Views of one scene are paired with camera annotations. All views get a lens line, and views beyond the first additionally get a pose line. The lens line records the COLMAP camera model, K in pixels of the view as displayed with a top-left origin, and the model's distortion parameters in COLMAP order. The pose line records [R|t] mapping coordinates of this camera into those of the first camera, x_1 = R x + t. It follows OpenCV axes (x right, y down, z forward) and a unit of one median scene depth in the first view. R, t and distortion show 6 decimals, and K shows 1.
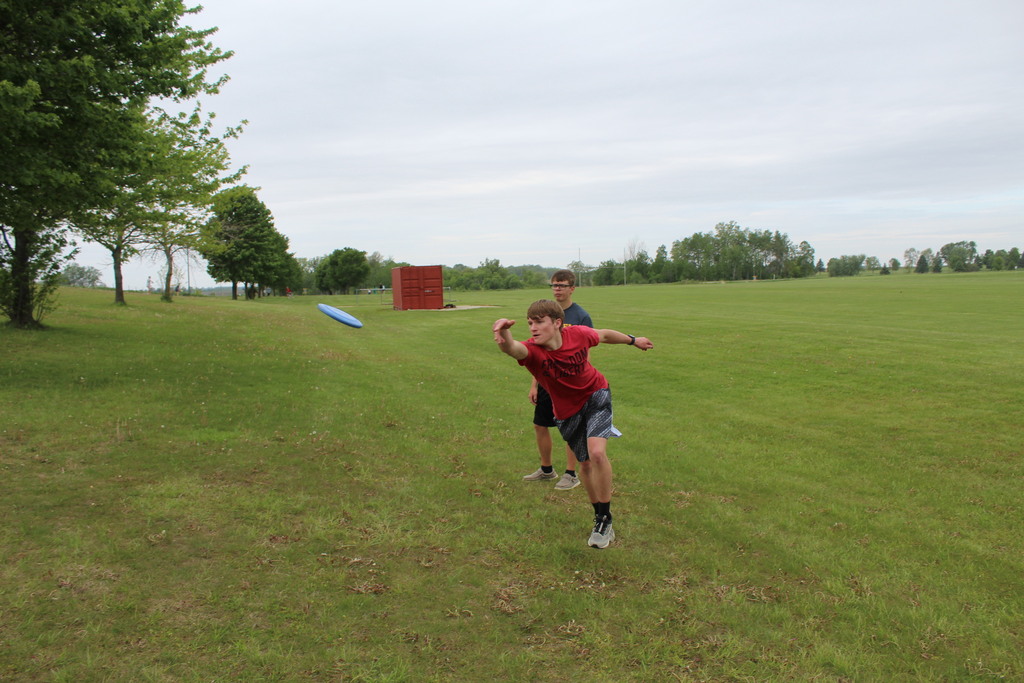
lens RADIAL K [[843.7, 0, 517.3], [0, 843.7, 339.1], [0, 0, 1]] dist [-0.158936, 0.131450]
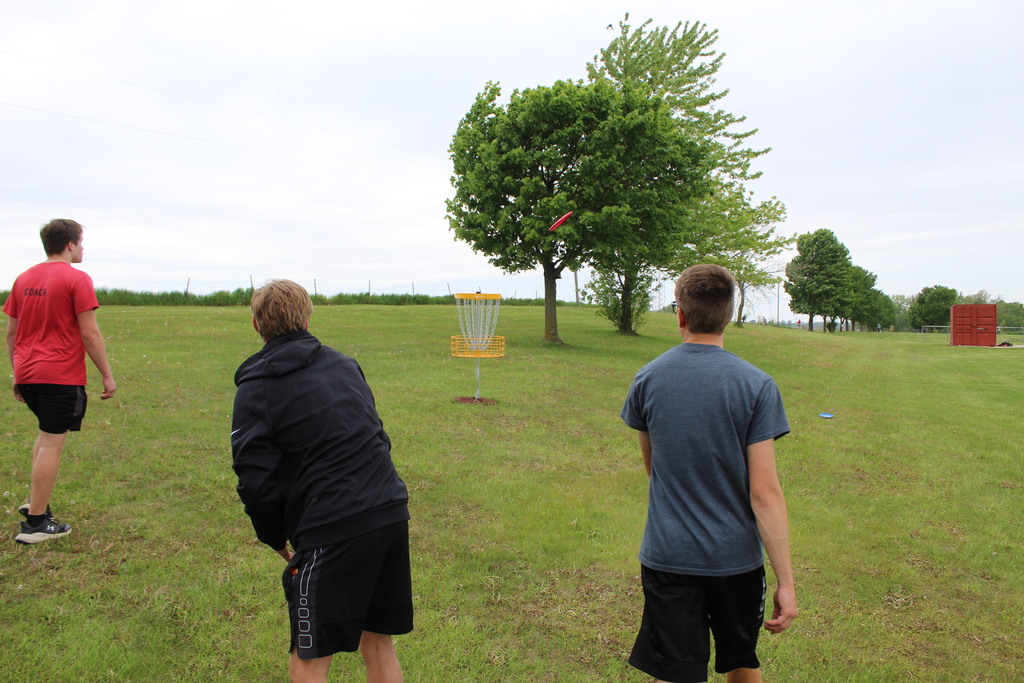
lens RADIAL K [[843.7, 0, 517.3], [0, 843.7, 339.1], [0, 0, 1]] dist [-0.158936, 0.131450]
pose [[0.766536, 0.043457, -0.640729, 0.099274], [-0.070642, 0.997359, -0.016868, 0.013559], [0.638304, 0.058192, 0.767582, -0.139408]]
